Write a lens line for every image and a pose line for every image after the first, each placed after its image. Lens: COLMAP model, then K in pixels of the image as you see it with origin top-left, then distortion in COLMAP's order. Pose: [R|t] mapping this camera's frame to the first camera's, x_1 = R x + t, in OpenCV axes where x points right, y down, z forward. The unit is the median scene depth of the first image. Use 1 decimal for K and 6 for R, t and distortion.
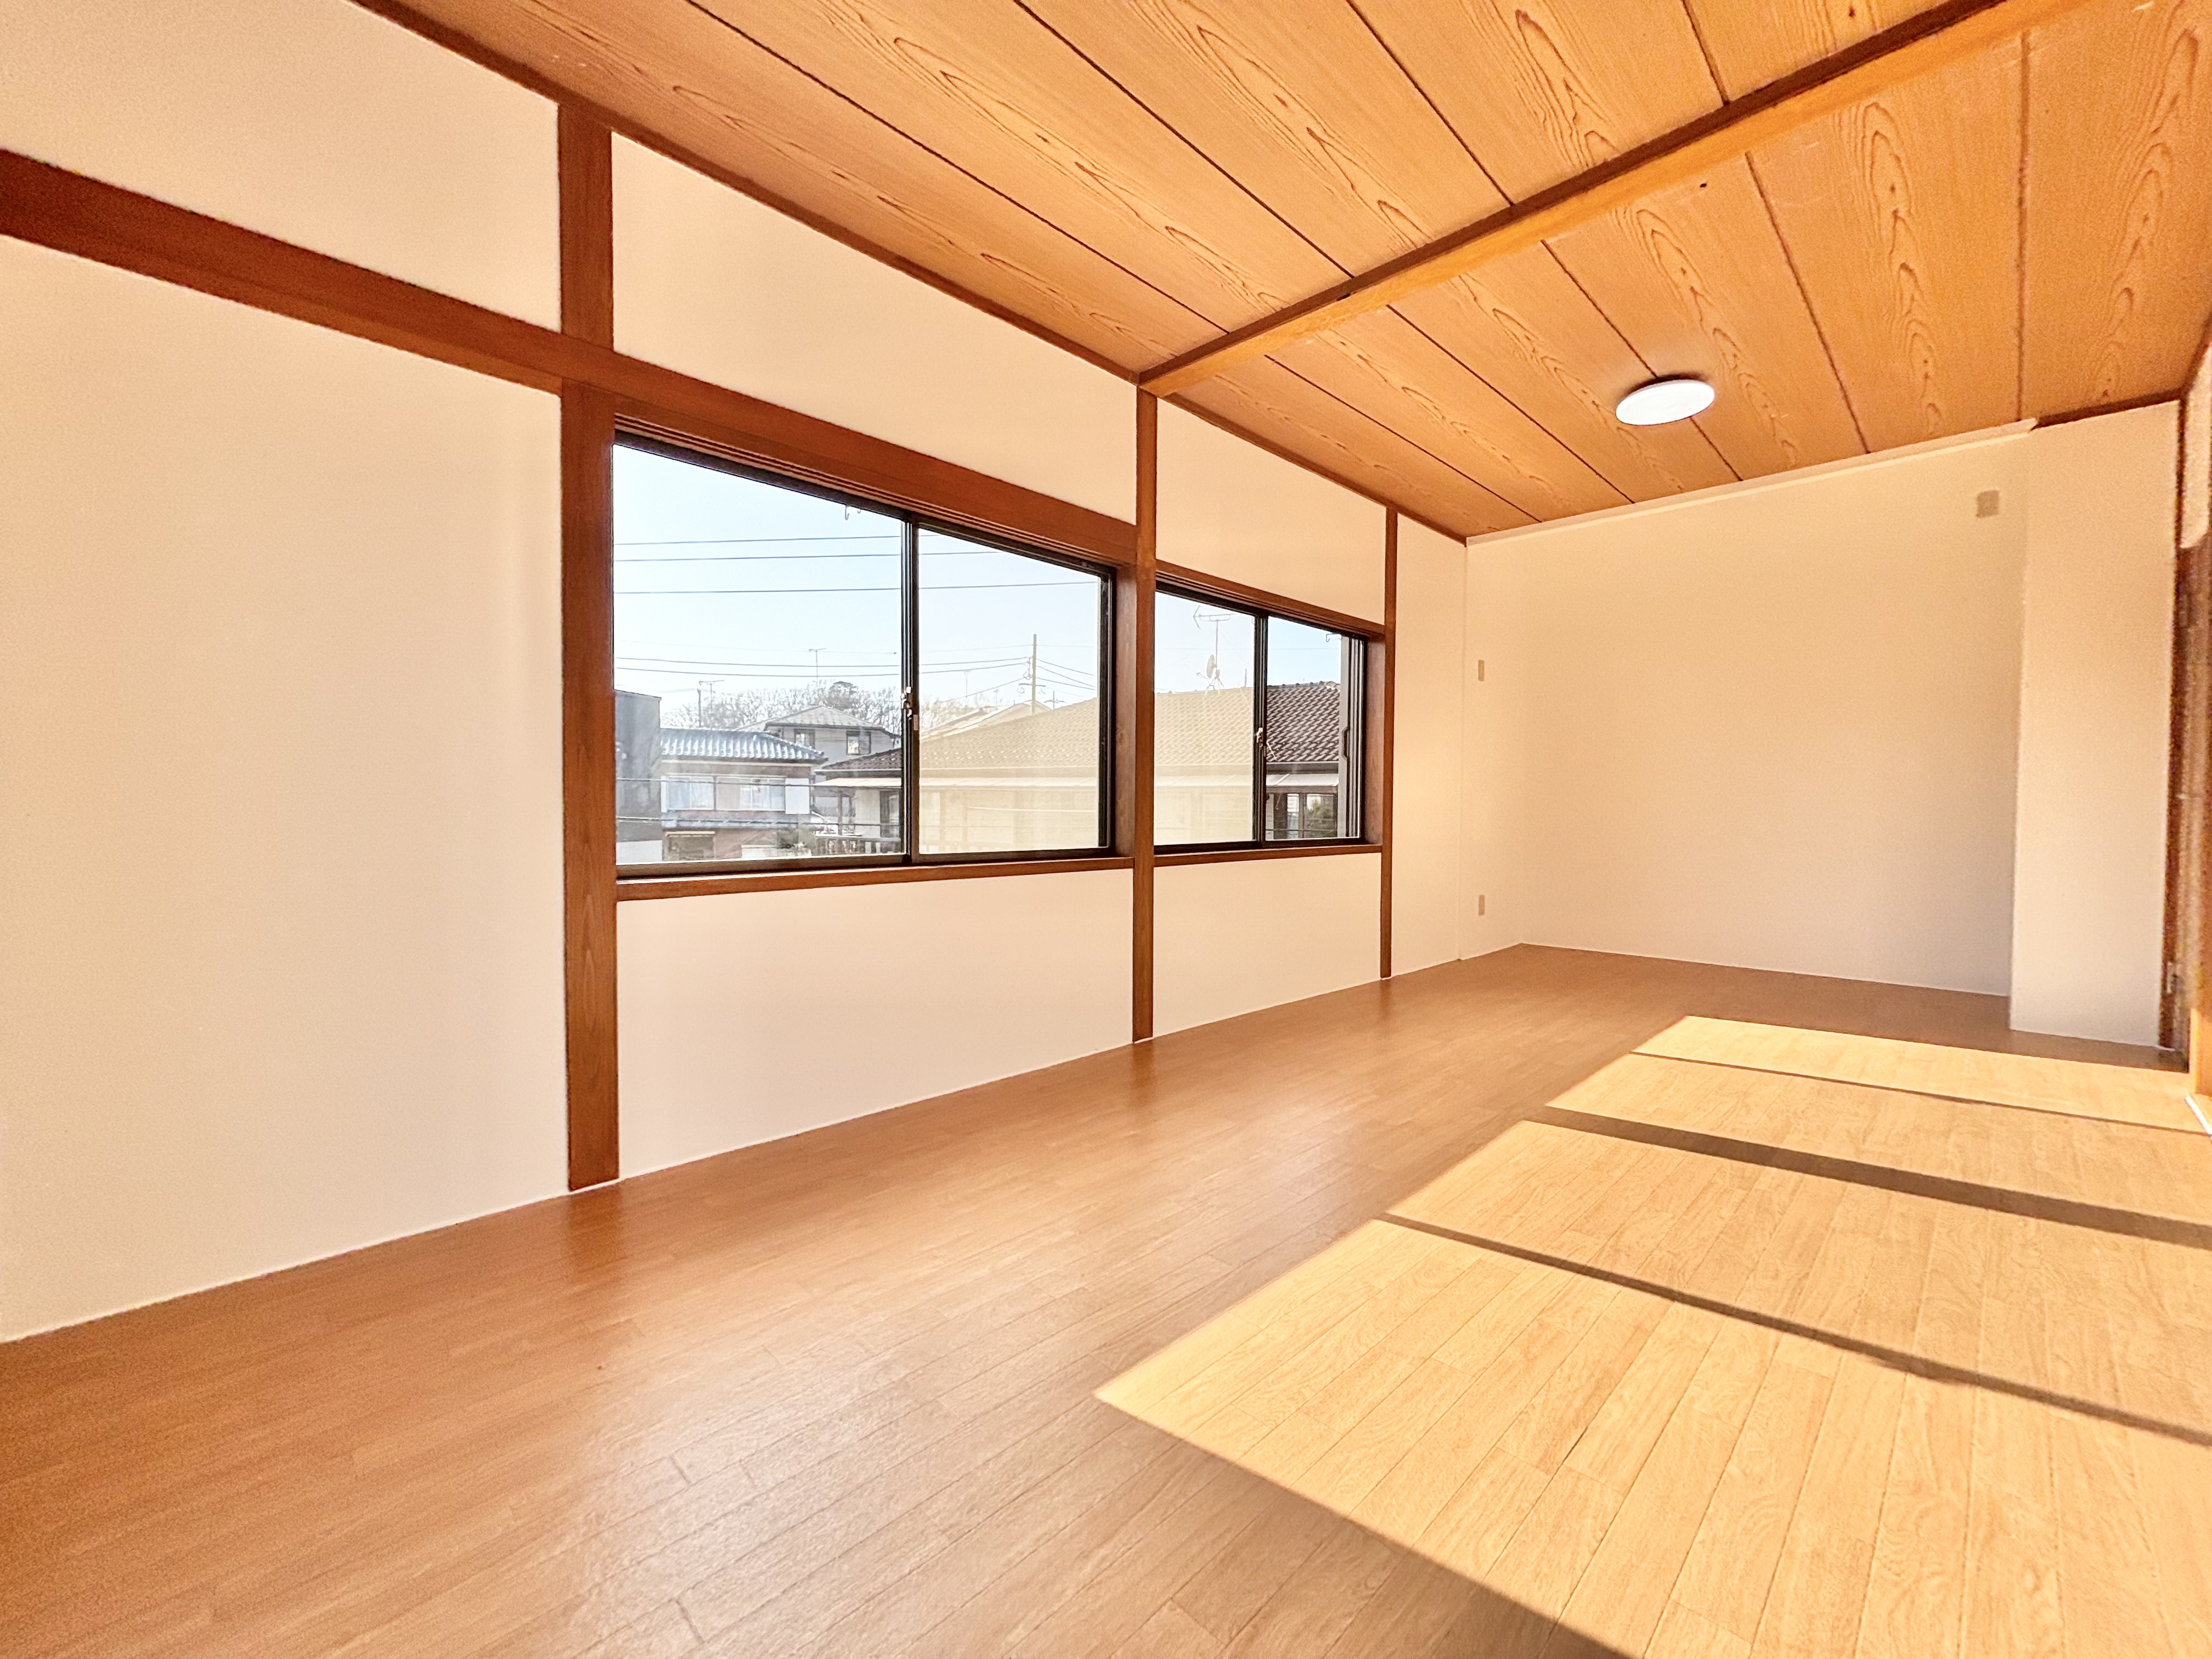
lens RADIAL K [[884.4, 0, 1097.7], [0, 884.4, 820.2], [0, 0, 1]] dist [-0.002842, 0.000064]
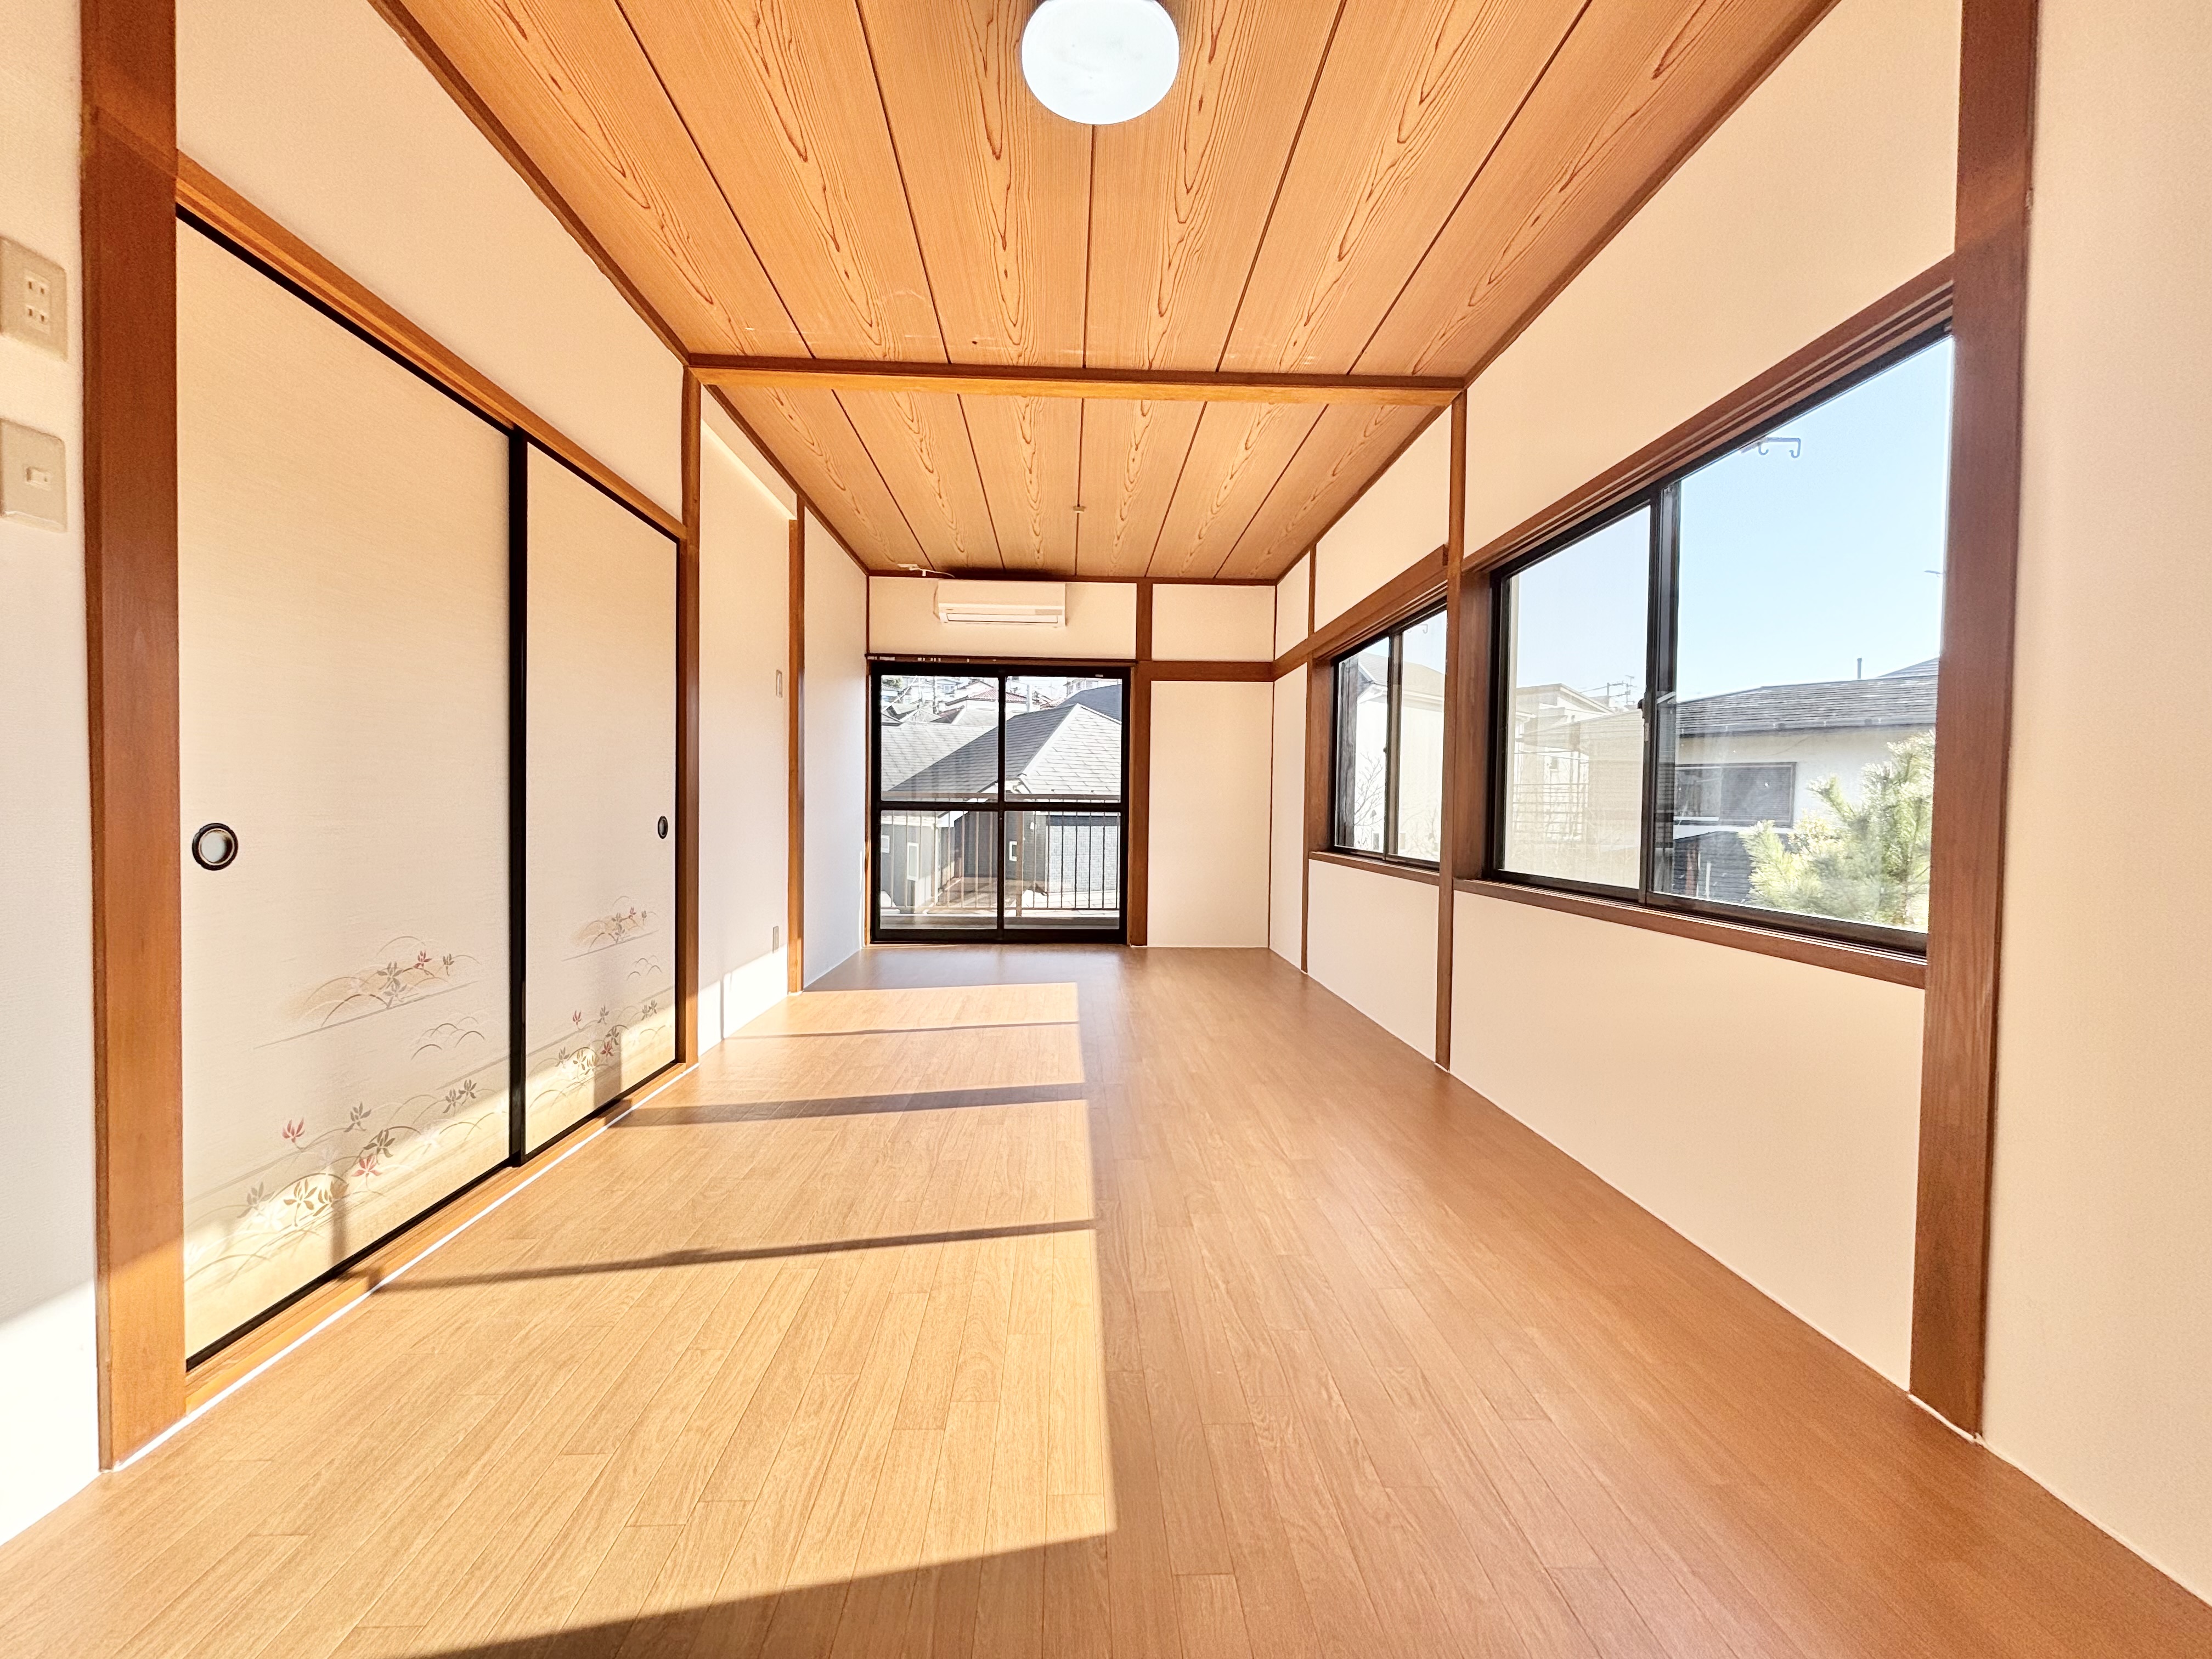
lens RADIAL K [[884.4, 0, 1105.3], [0, 884.4, 828.0], [0, 0, 1]] dist [-0.002842, 0.000064]
pose [[-0.660488, -0.002685, -0.750832, 1.310326], [-0.034007, 0.999074, 0.026342, -0.030704], [0.750066, 0.042932, -0.659968, 1.735421]]
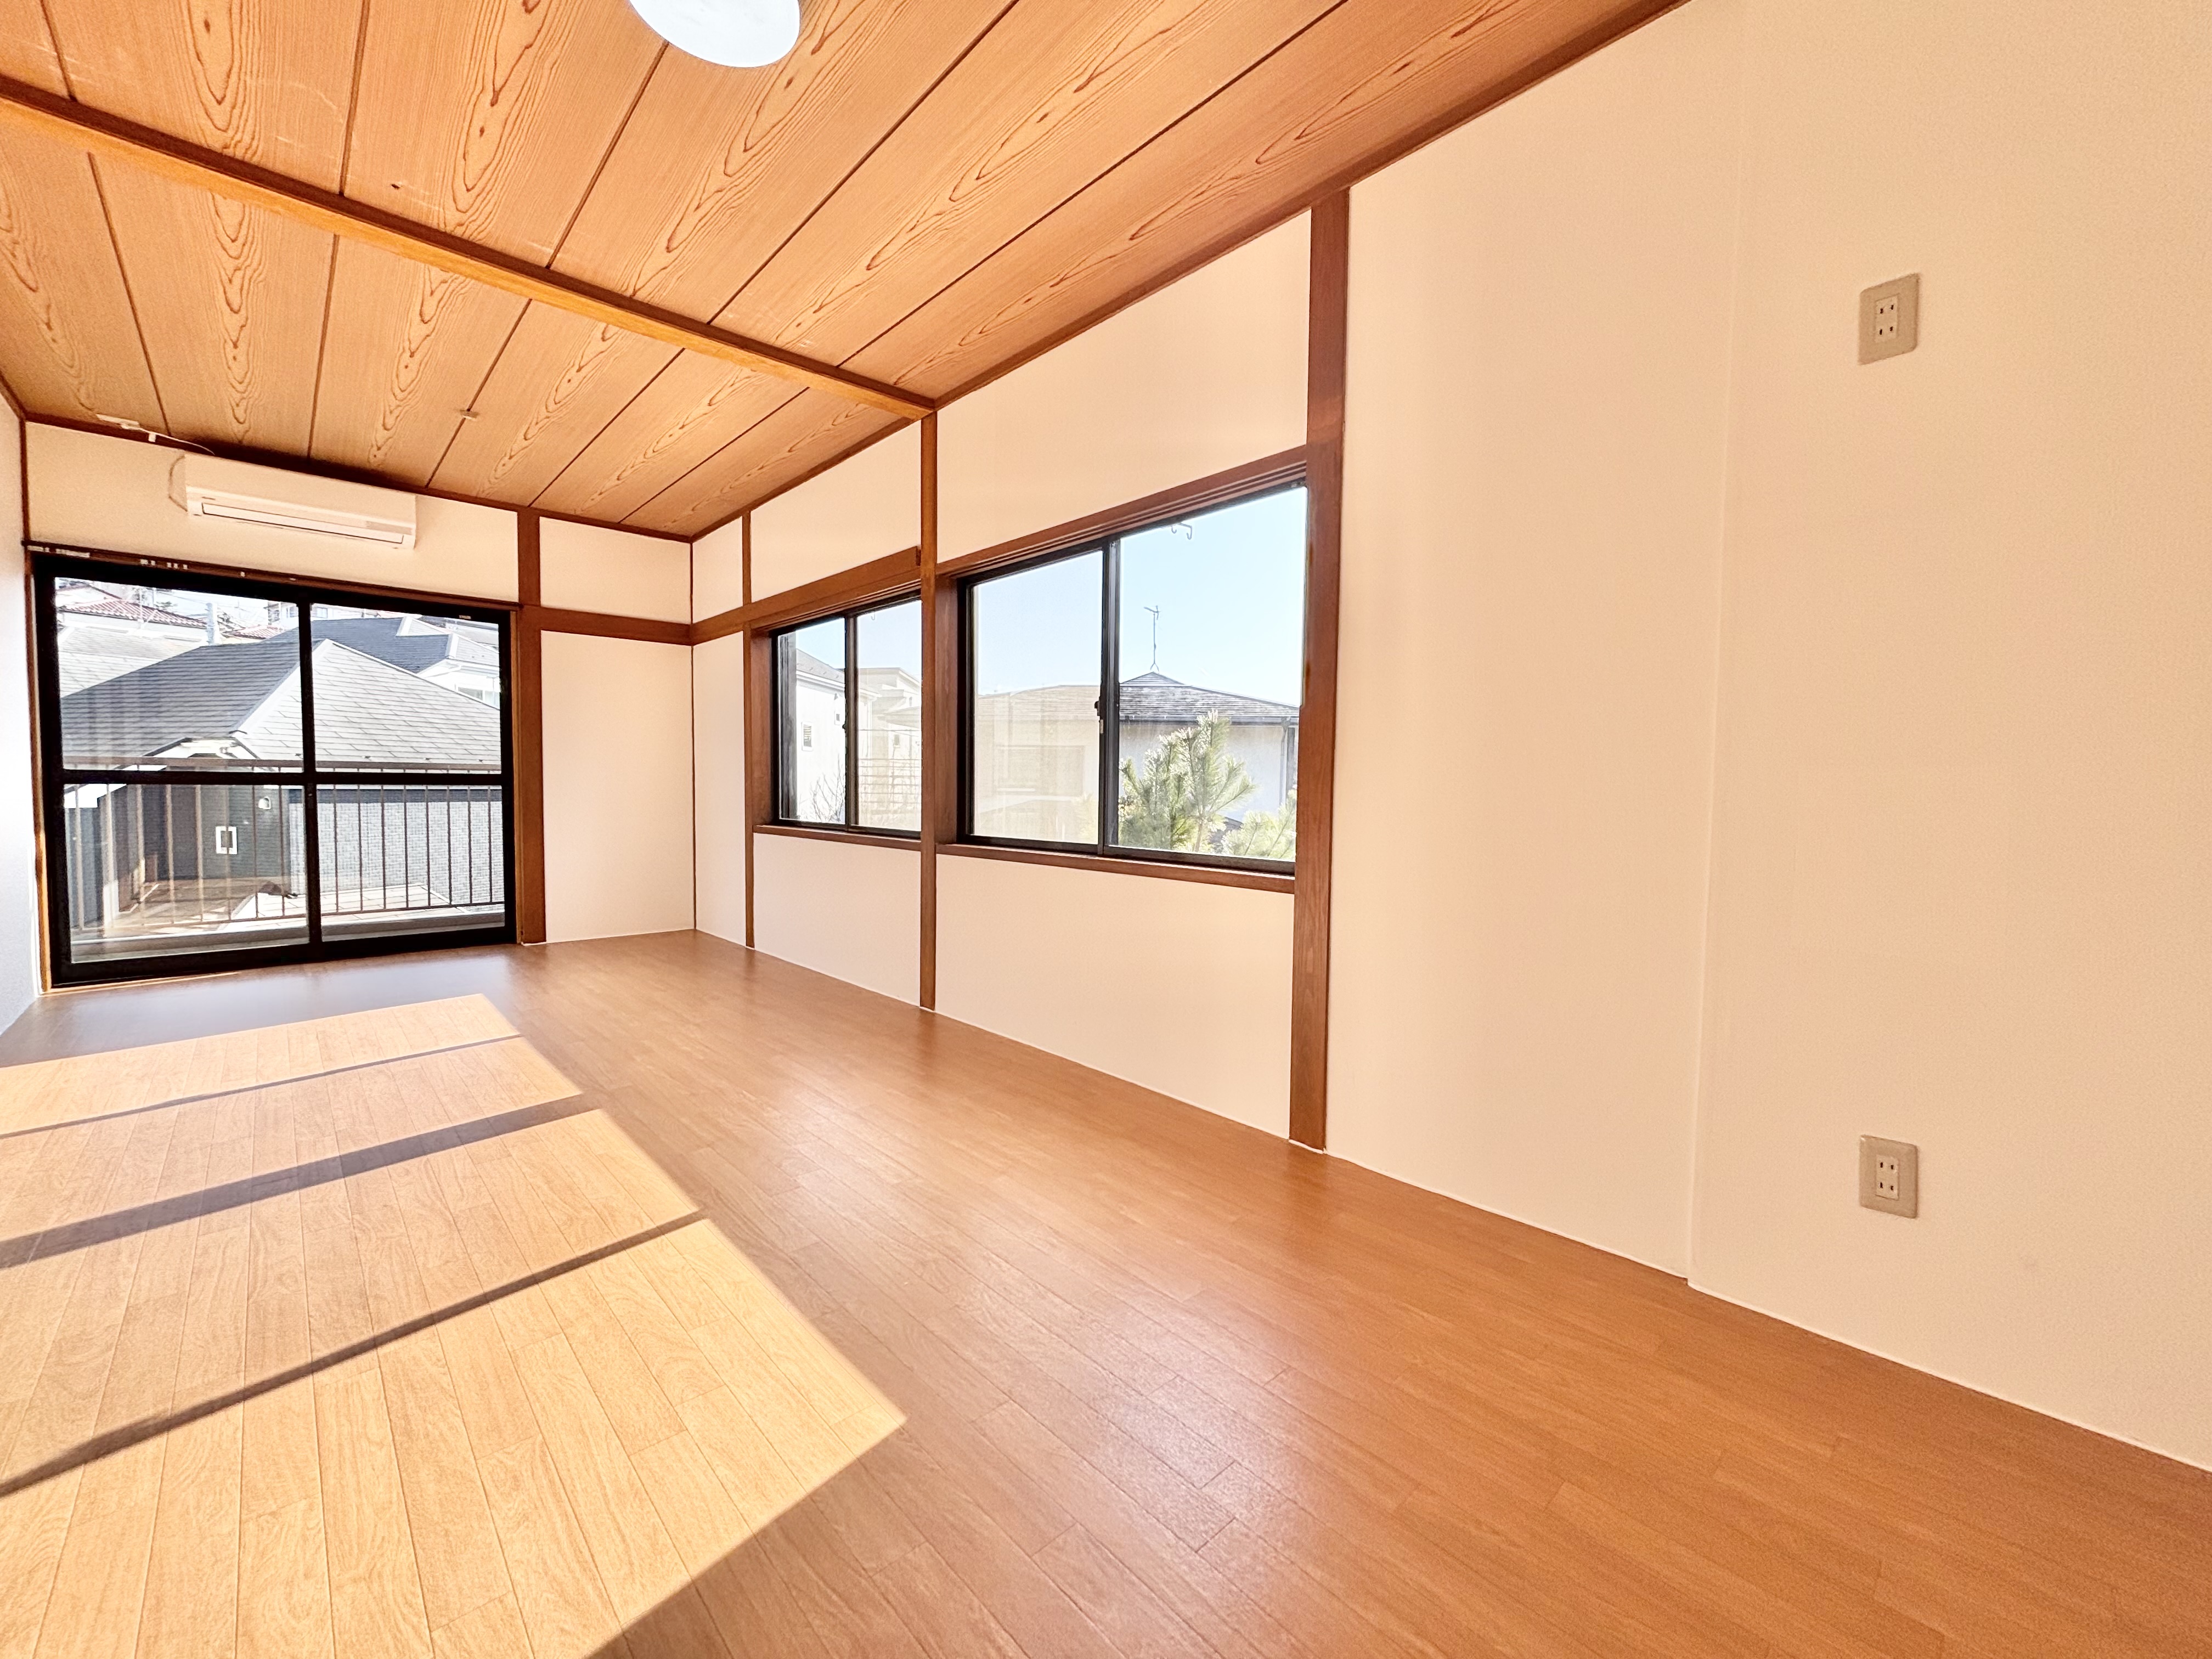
lens RADIAL K [[884.4, 0, 1104.4], [0, 884.4, 824.2], [0, 0, 1]] dist [-0.002842, 0.000064]
pose [[-0.010956, 0.029654, -0.999500, 1.463310], [-0.029666, 0.999111, 0.029967, -0.025922], [0.999500, 0.029980, -0.010066, 1.573809]]
